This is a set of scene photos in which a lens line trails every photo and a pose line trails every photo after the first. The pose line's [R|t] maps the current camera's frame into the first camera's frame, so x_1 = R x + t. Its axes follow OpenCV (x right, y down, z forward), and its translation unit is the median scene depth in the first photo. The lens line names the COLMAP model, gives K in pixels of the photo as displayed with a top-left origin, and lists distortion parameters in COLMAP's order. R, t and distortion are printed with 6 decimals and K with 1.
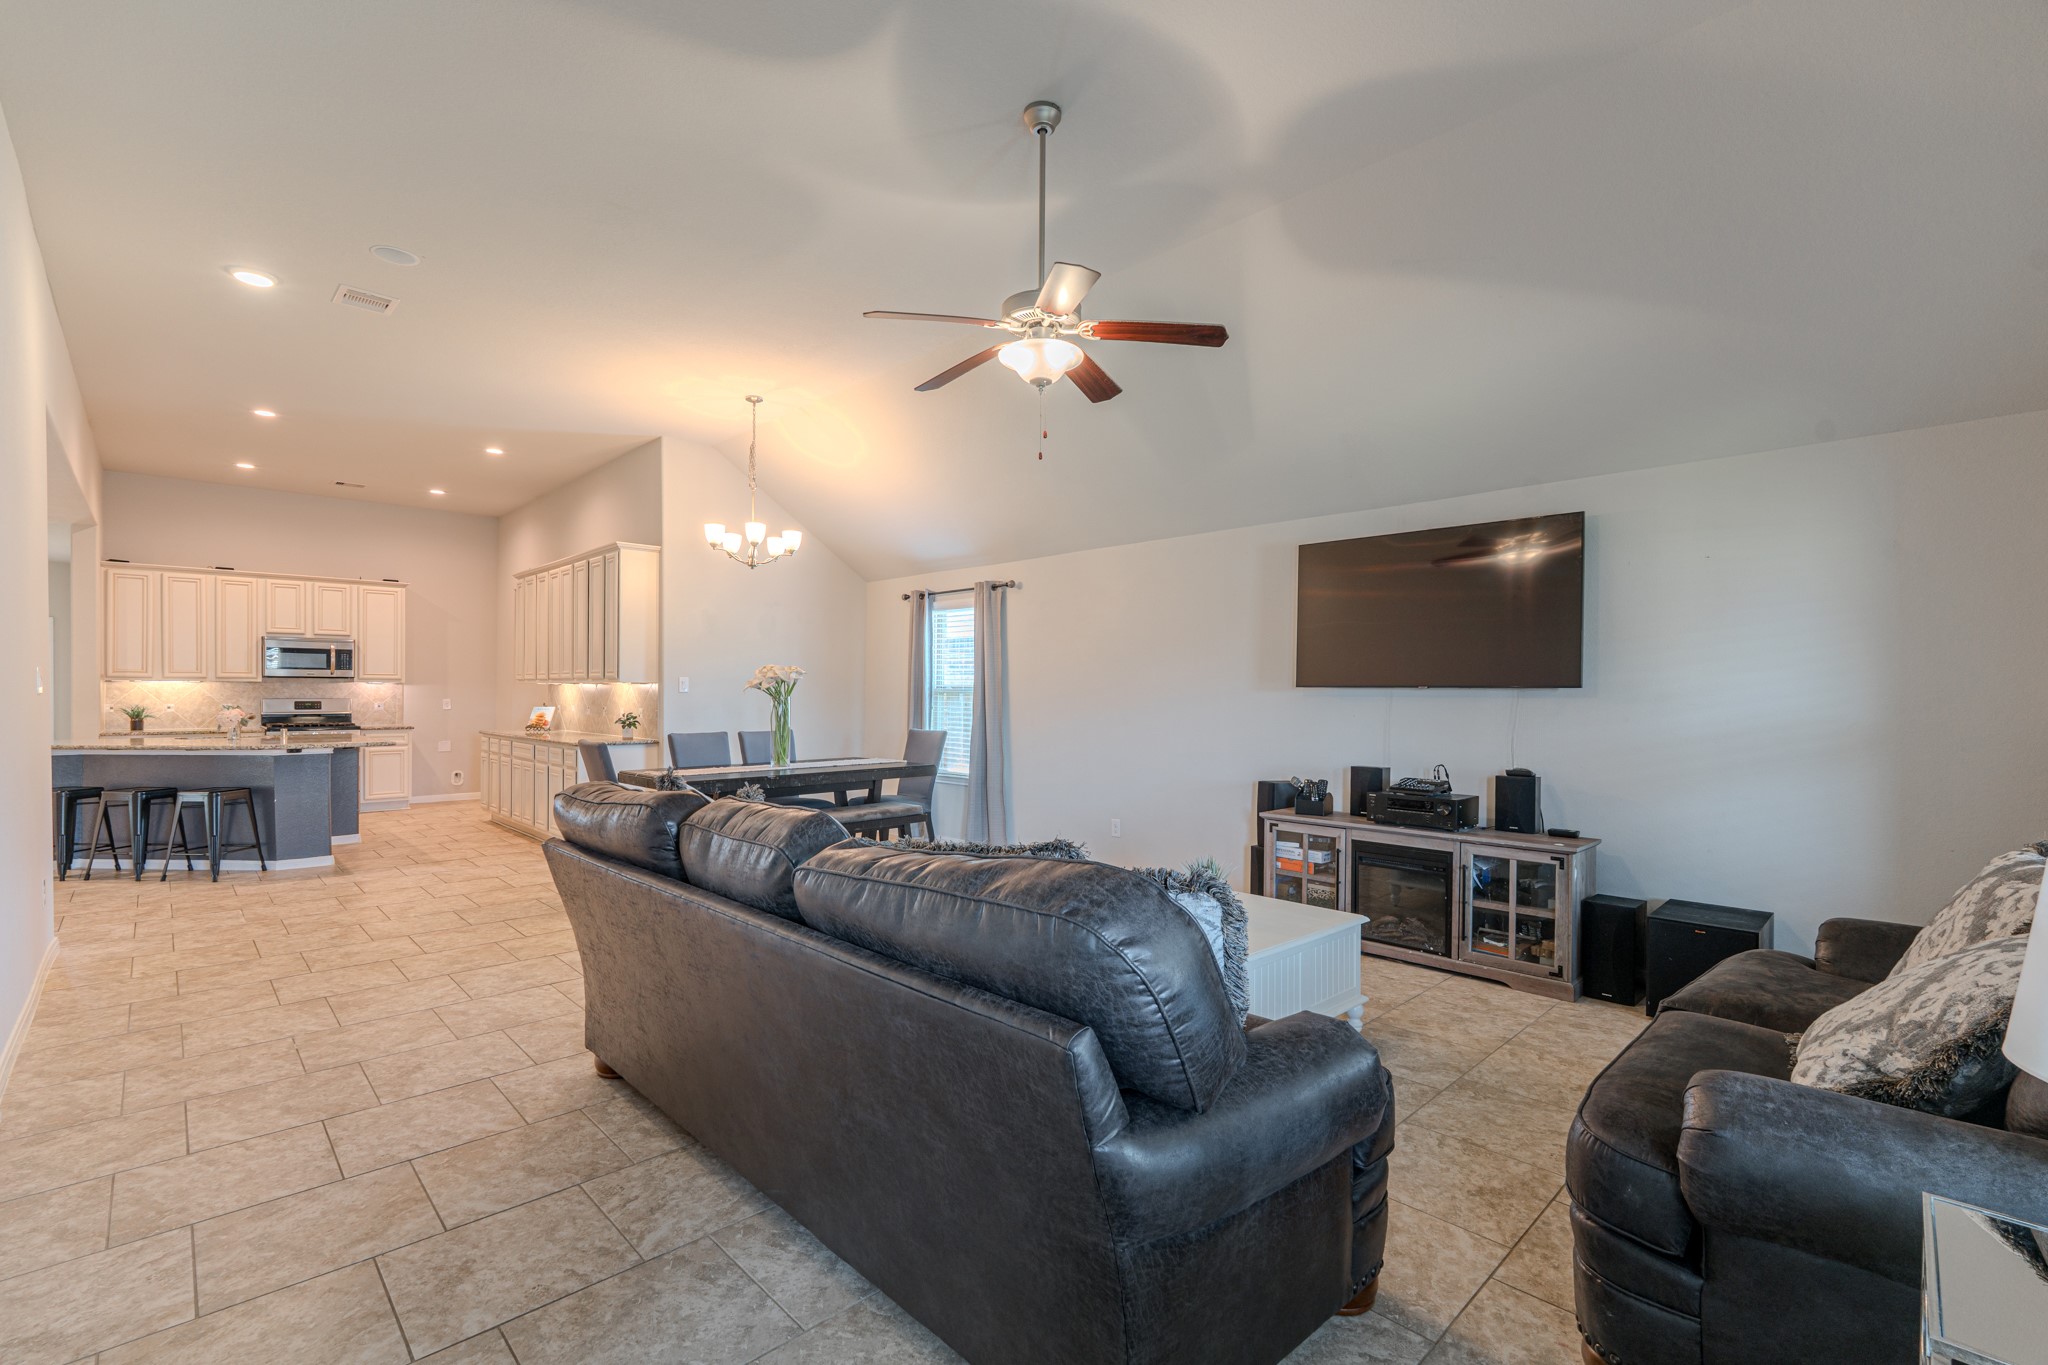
lens RADIAL K [[907.6, 0, 1019.6], [0, 907.6, 698.7], [0, 0, 1]] dist [-0.000727, 0.000127]
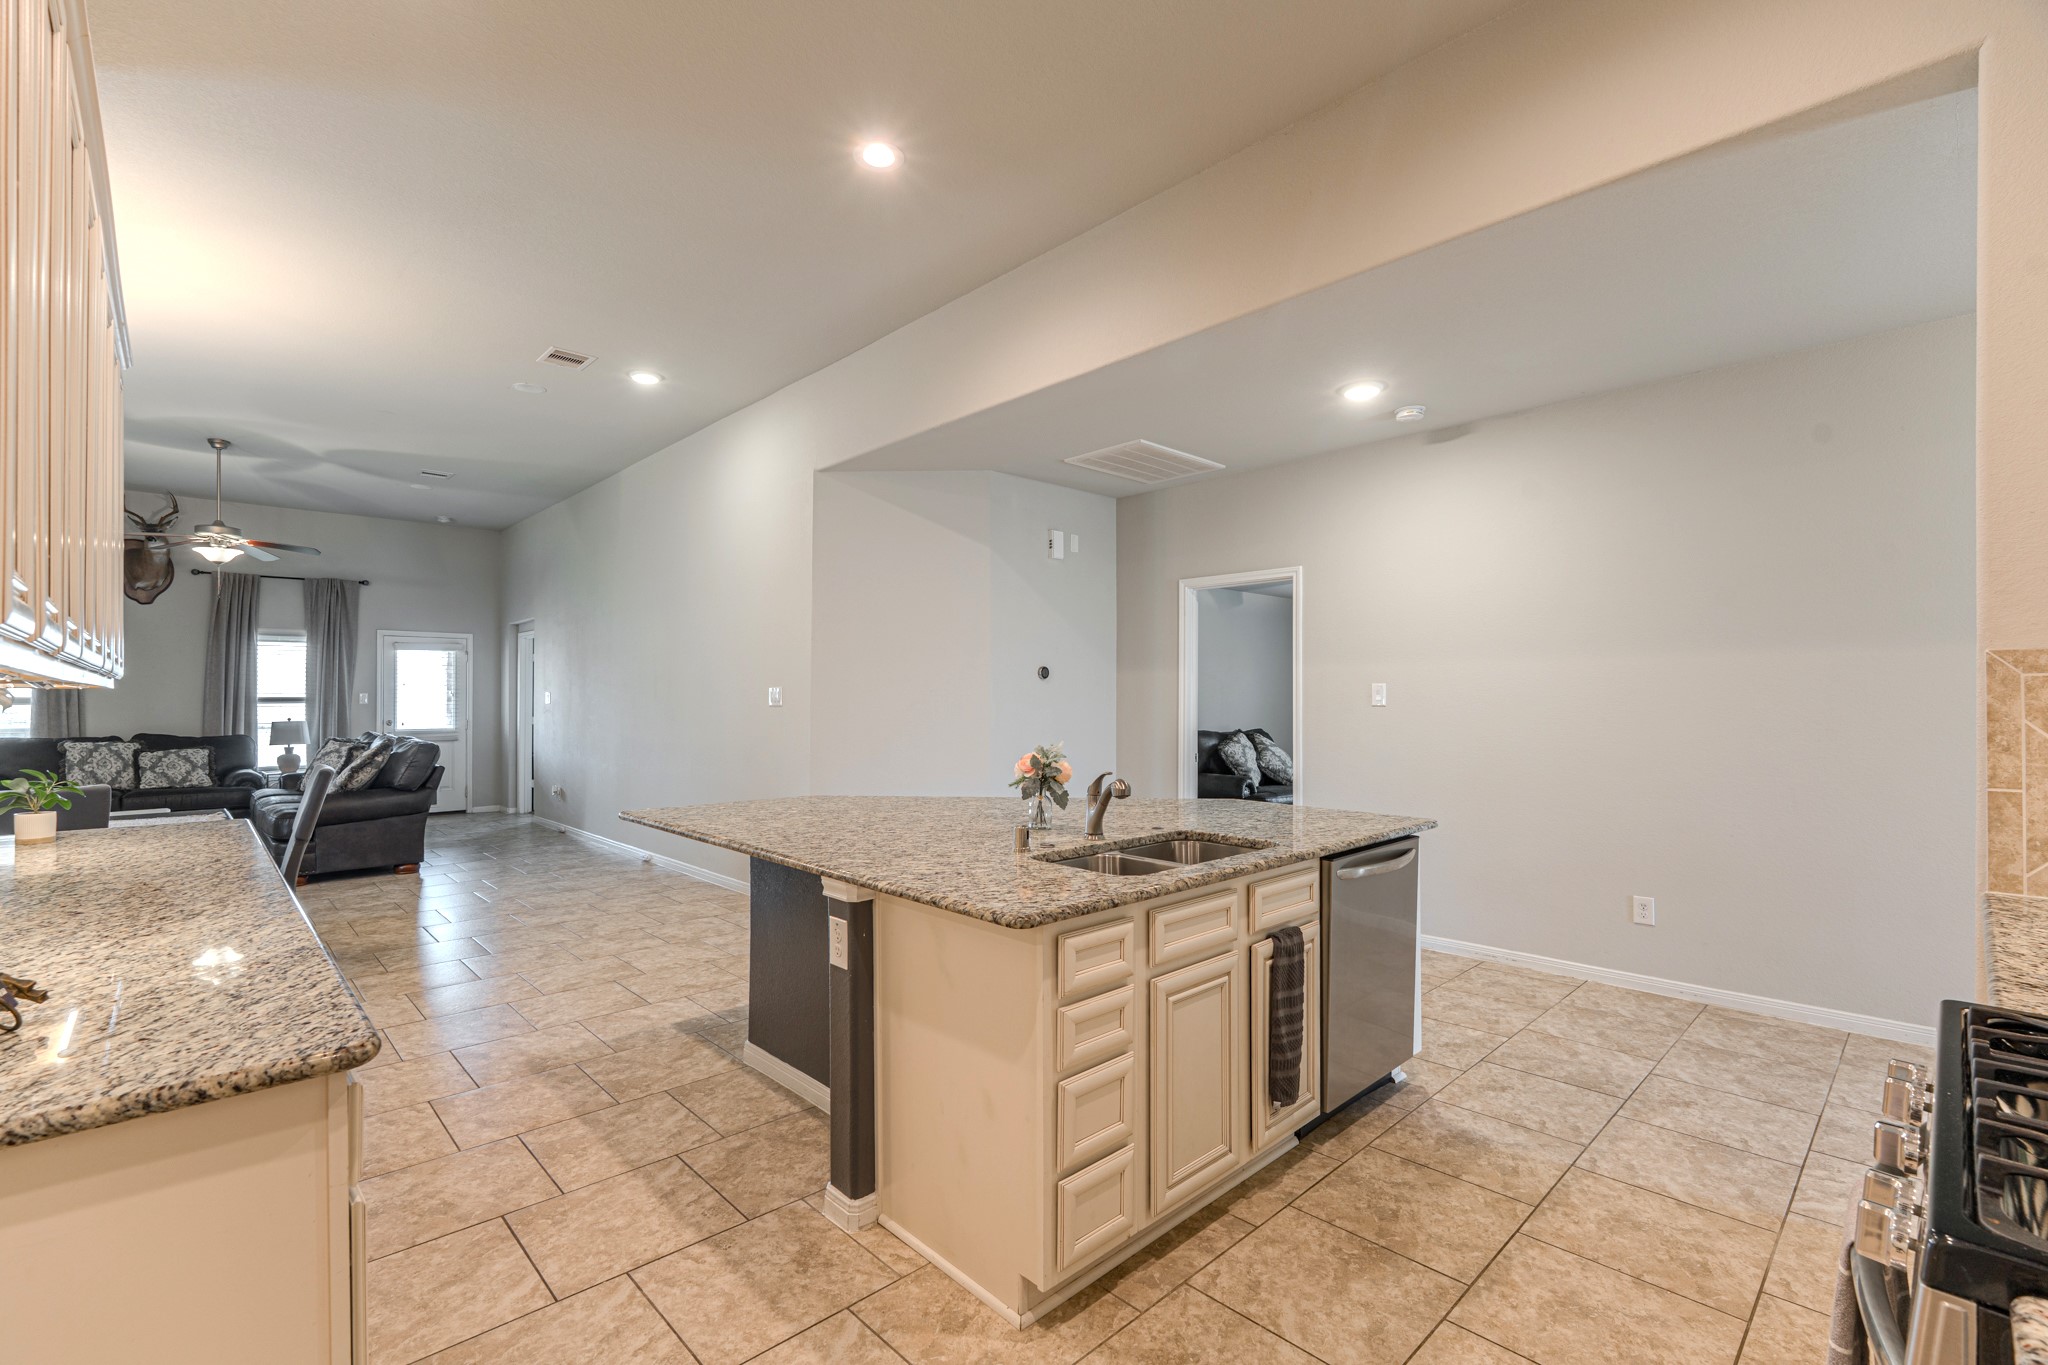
lens RADIAL K [[901.3, 0, 1023.6], [0, 901.3, 690.6], [0, 0, 1]] dist [-0.003167, -0.000350]
pose [[-0.999996, -0.001241, 0.002475, -0.855914], [-0.001236, 0.999997, 0.001954, -0.019248], [-0.002478, 0.001951, -0.999995, 1.403175]]
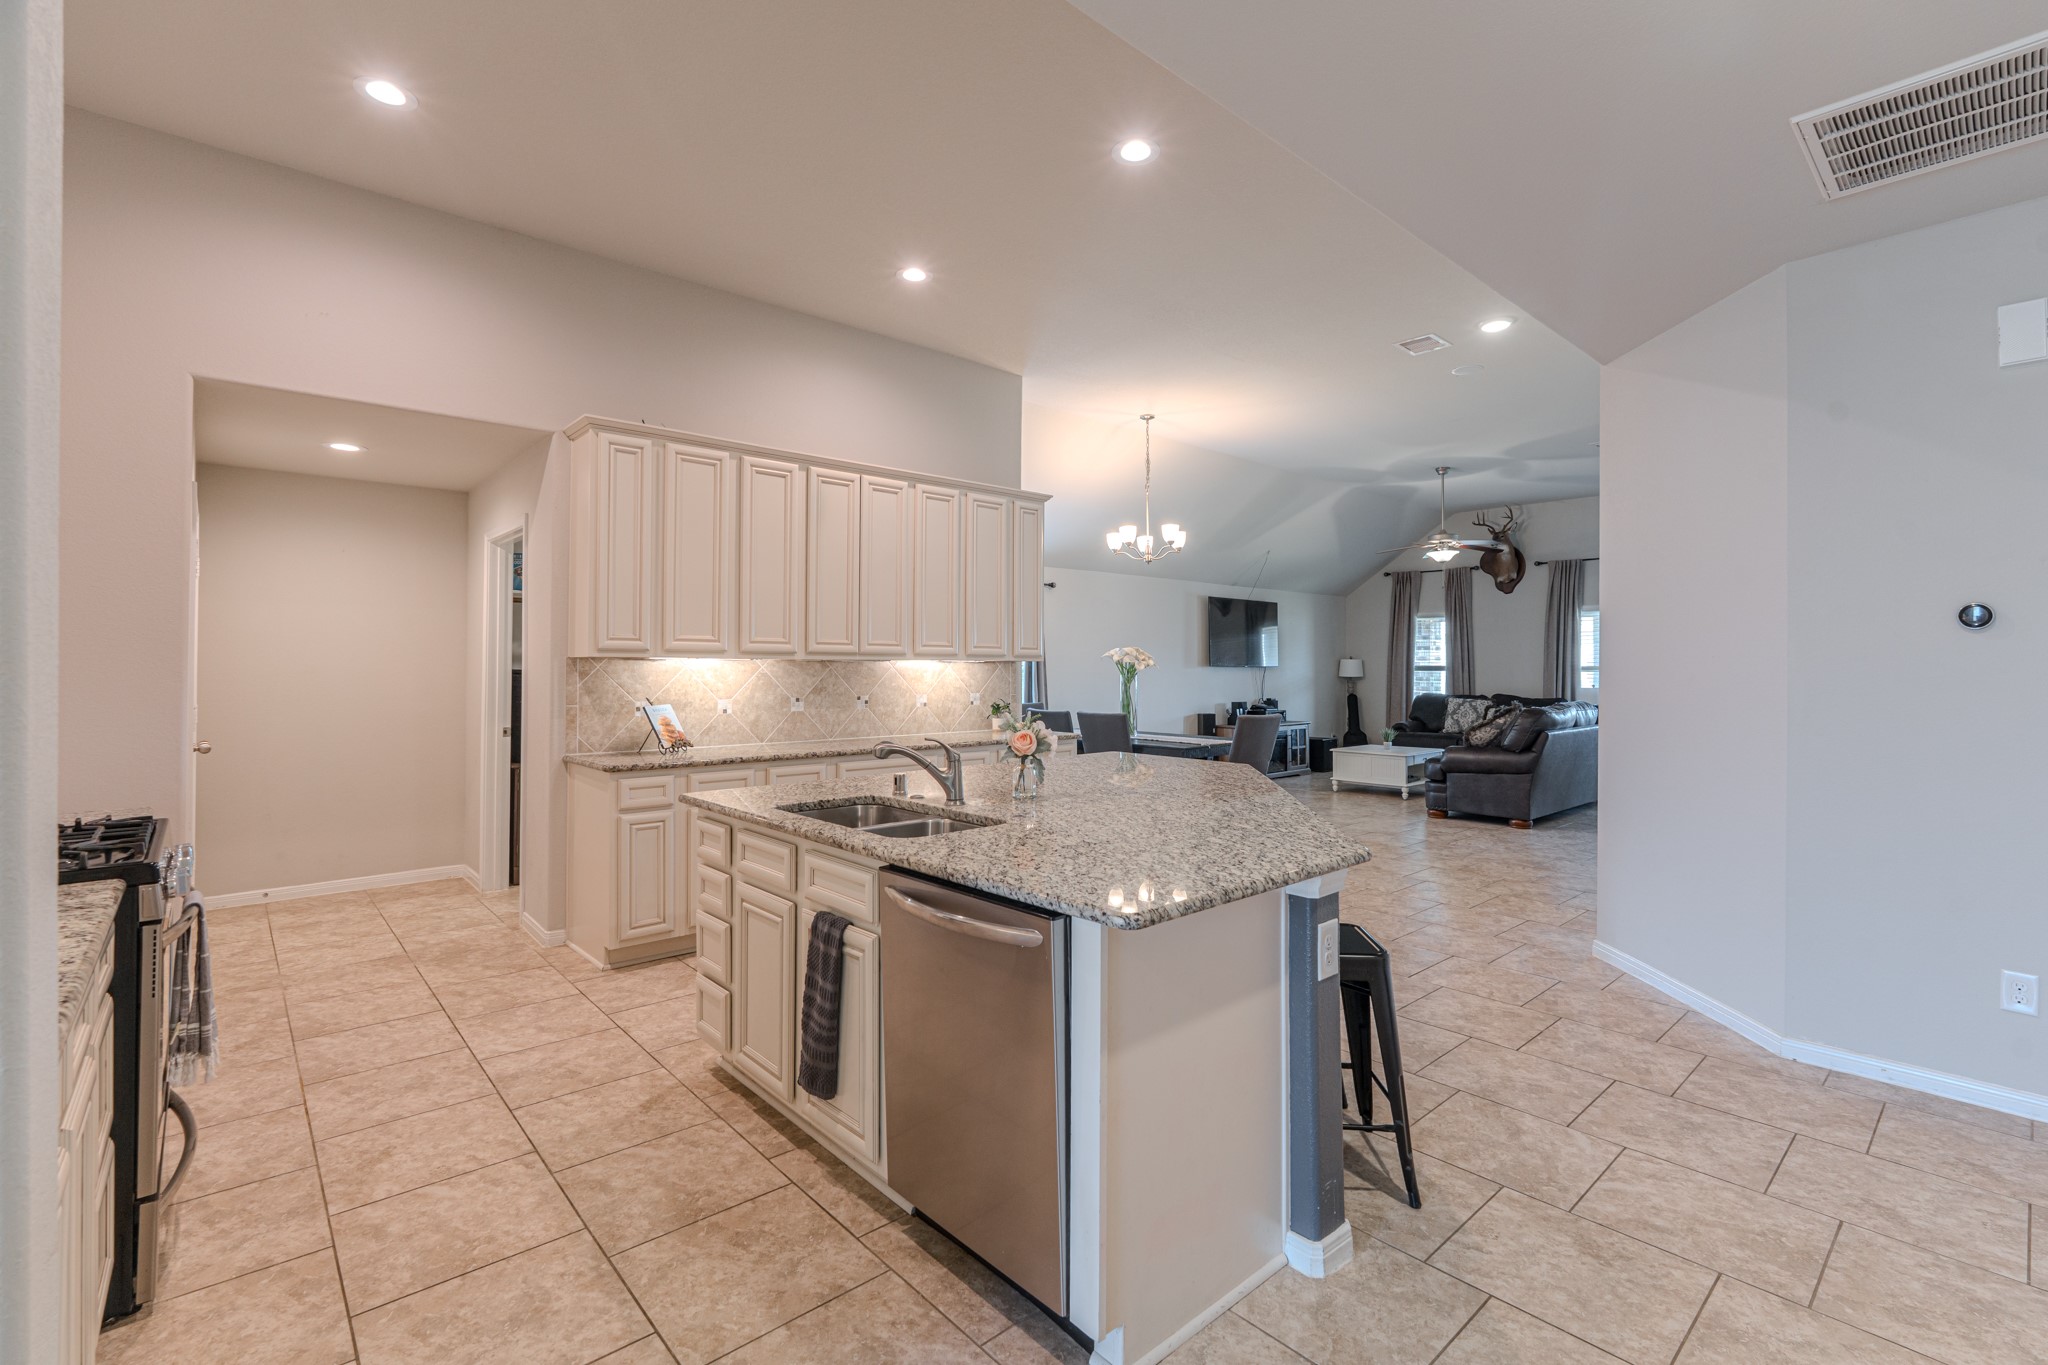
lens RADIAL K [[913.1, 0, 1024.0], [0, 913.1, 658.0], [0, 0, 1]] dist [-0.010199, 0.000146]
pose [[0.034635, 0.005775, 0.999383, -1.275401], [0.005914, 0.999965, -0.005983, -0.015931], [-0.999383, 0.006118, 0.034600, 0.979383]]
